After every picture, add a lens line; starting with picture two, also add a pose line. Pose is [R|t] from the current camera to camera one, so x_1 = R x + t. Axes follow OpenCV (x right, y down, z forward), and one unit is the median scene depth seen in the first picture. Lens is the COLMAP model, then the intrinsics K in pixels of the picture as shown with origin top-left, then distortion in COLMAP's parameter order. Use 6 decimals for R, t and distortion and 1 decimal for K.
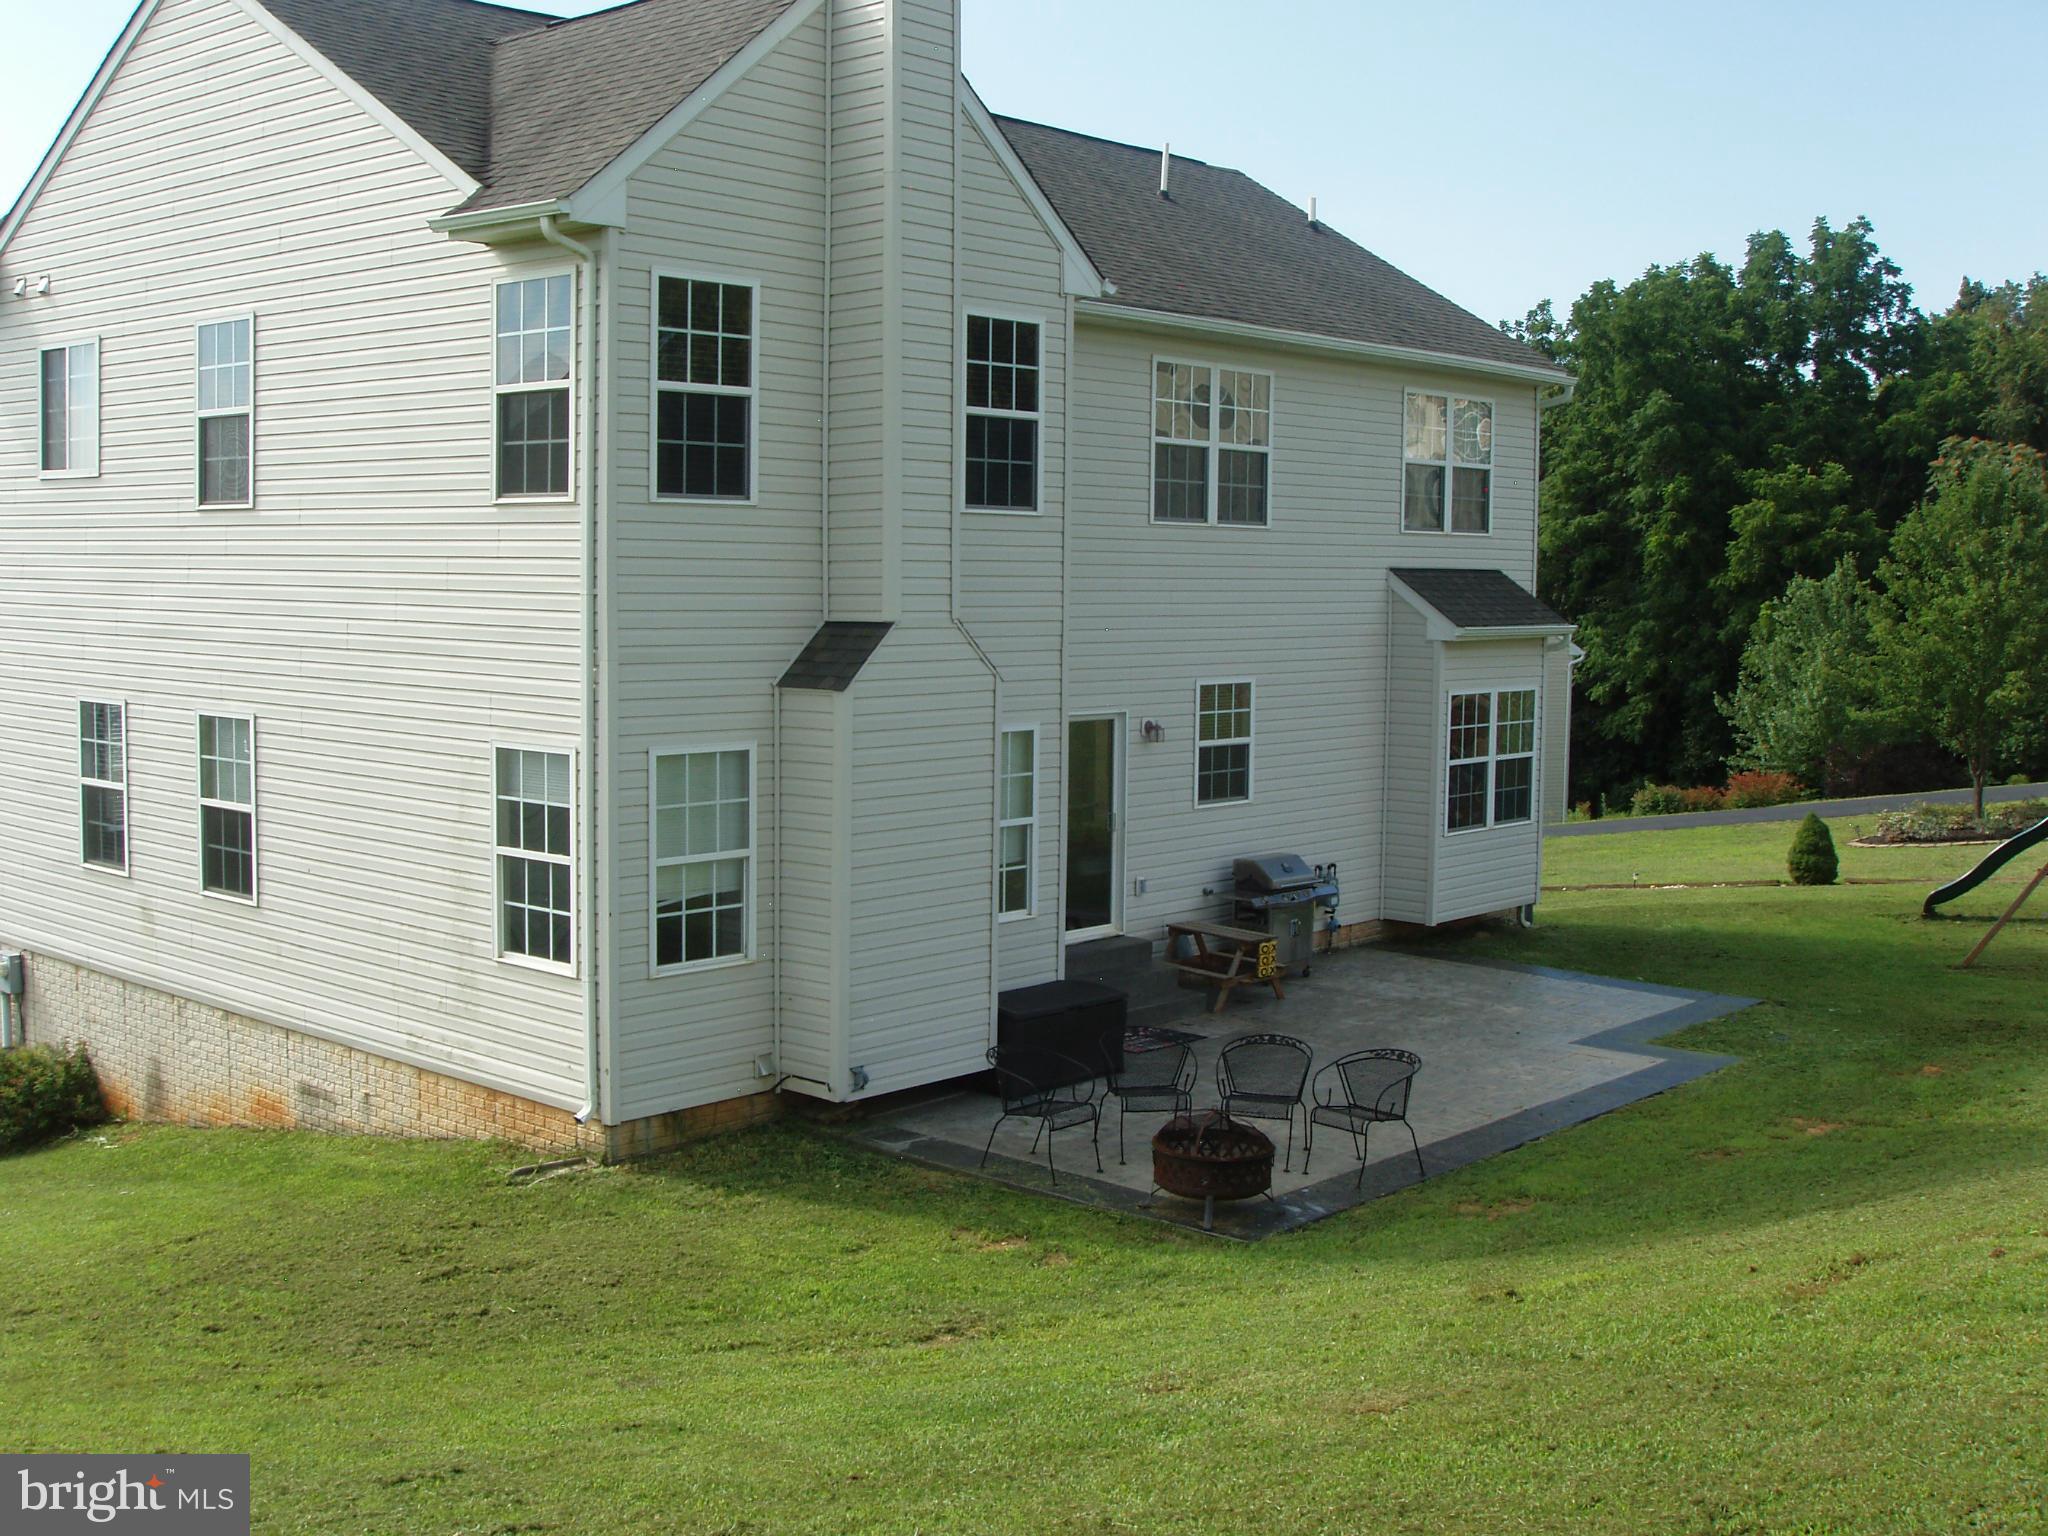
lens RADIAL K [[2326.2, 0, 1024.1], [0, 2326.2, 765.7], [0, 0, 1]] dist [-0.114519, 0.000000]
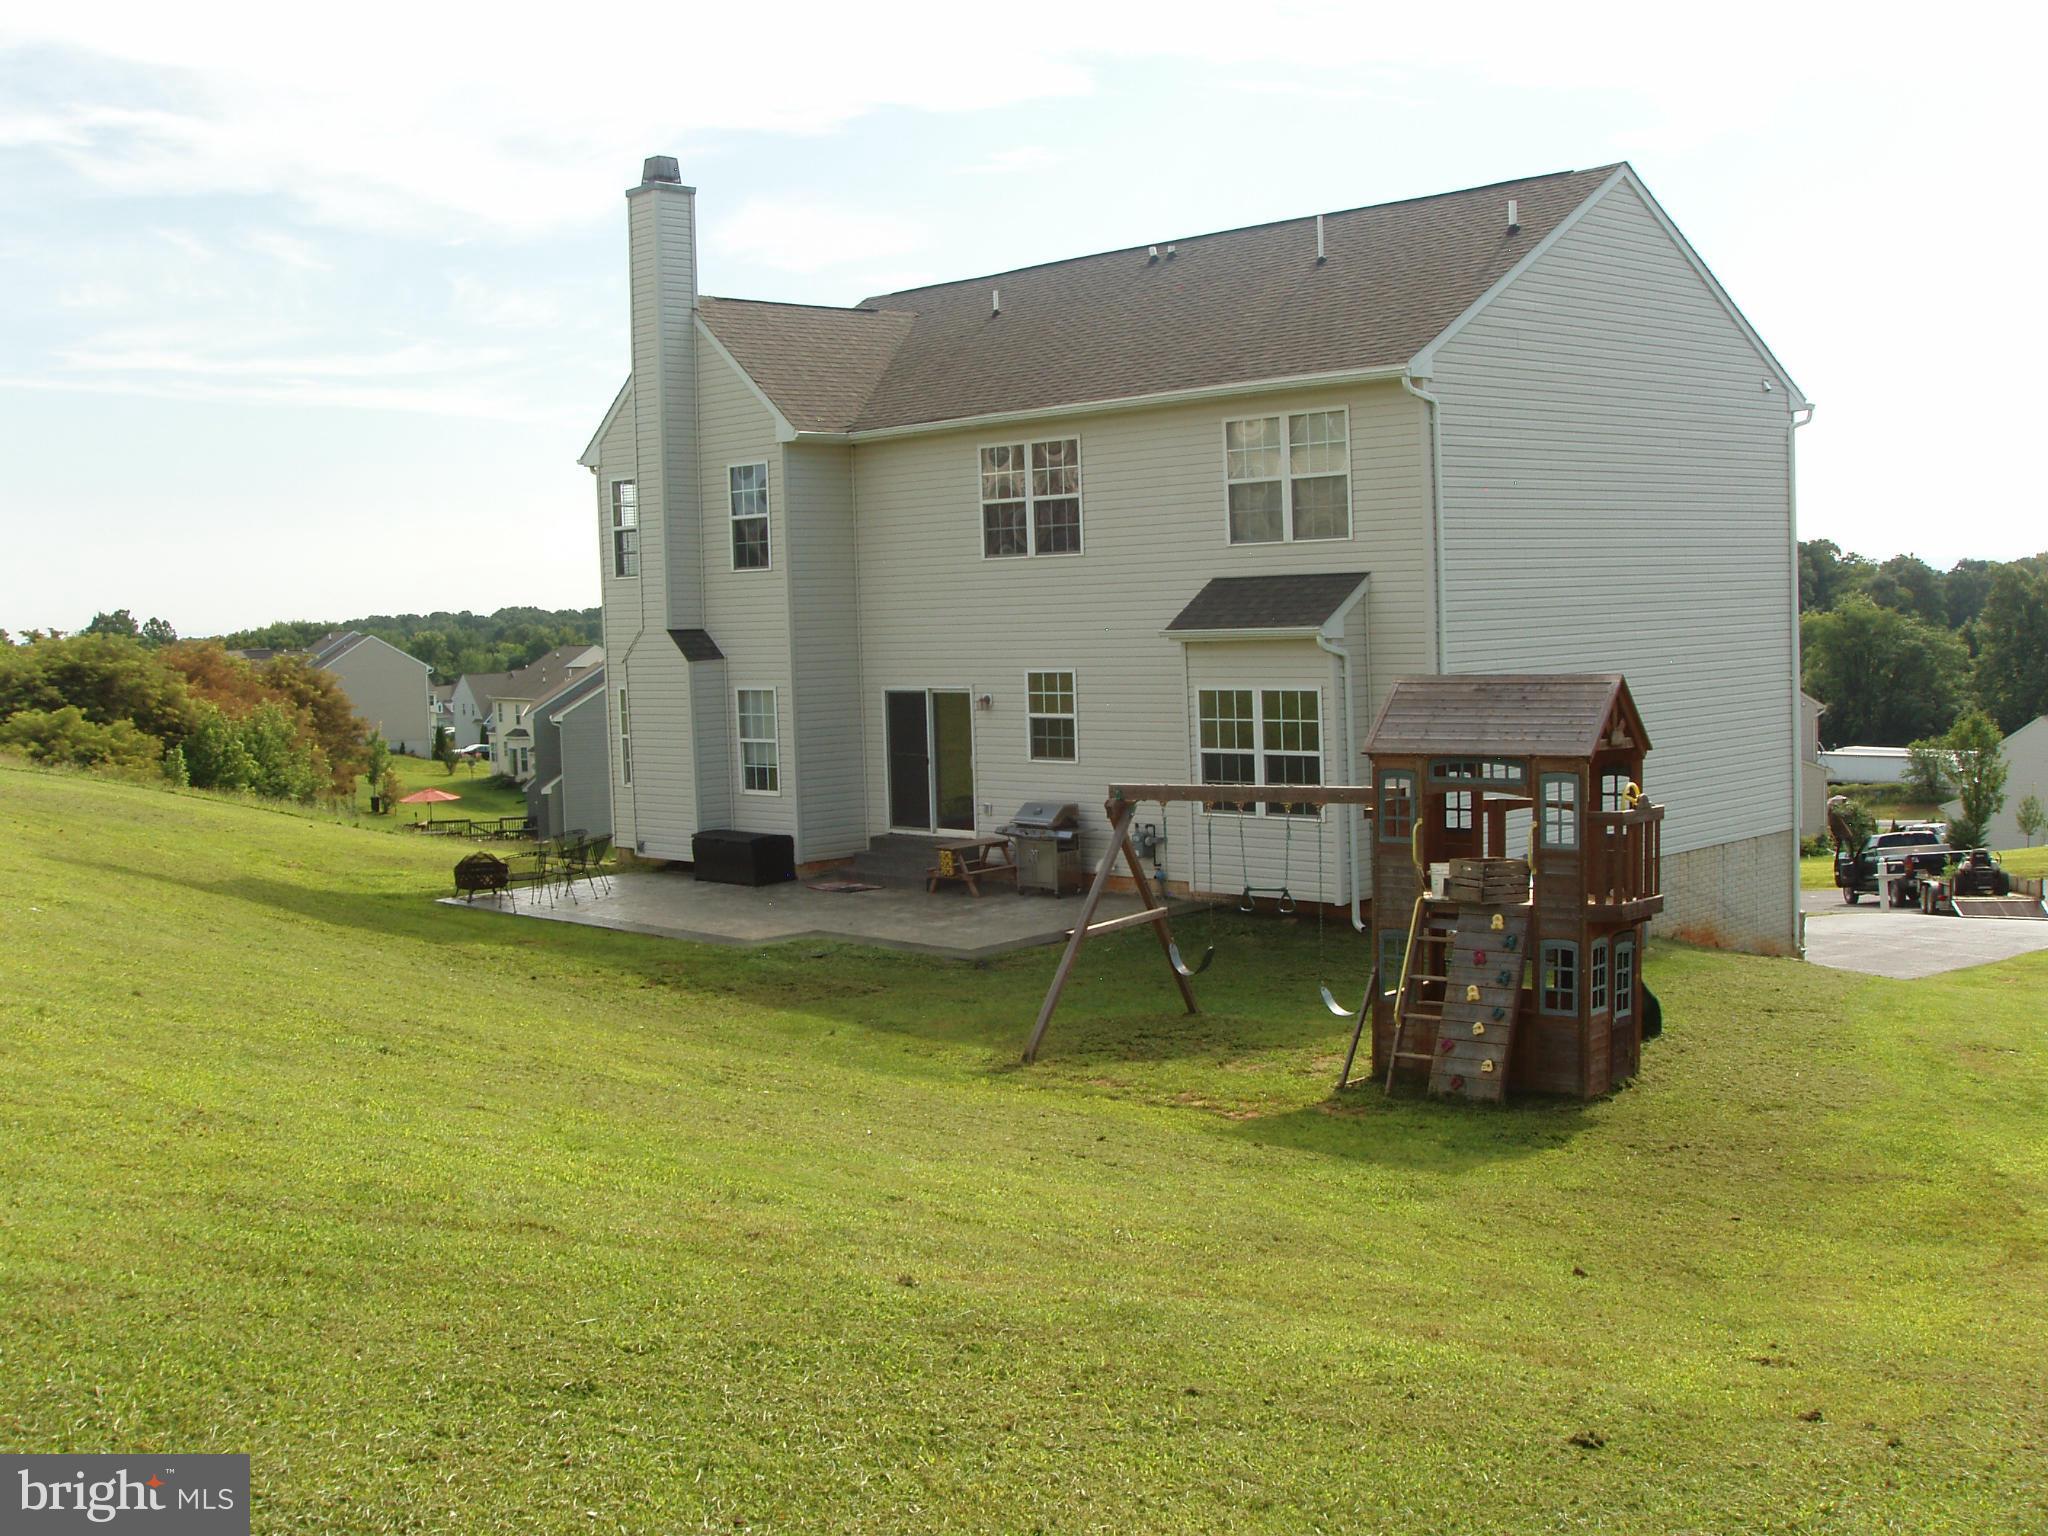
lens RADIAL K [[2326.2, 0, 1024.4], [0, 2326.2, 770.0], [0, 0, 1]] dist [-0.114519, 0.000000]
pose [[-0.077659, 0.050675, -0.995691, 1.436718], [-0.067293, 0.996163, 0.055947, -0.053348], [0.994706, 0.071348, -0.073951, 1.086163]]
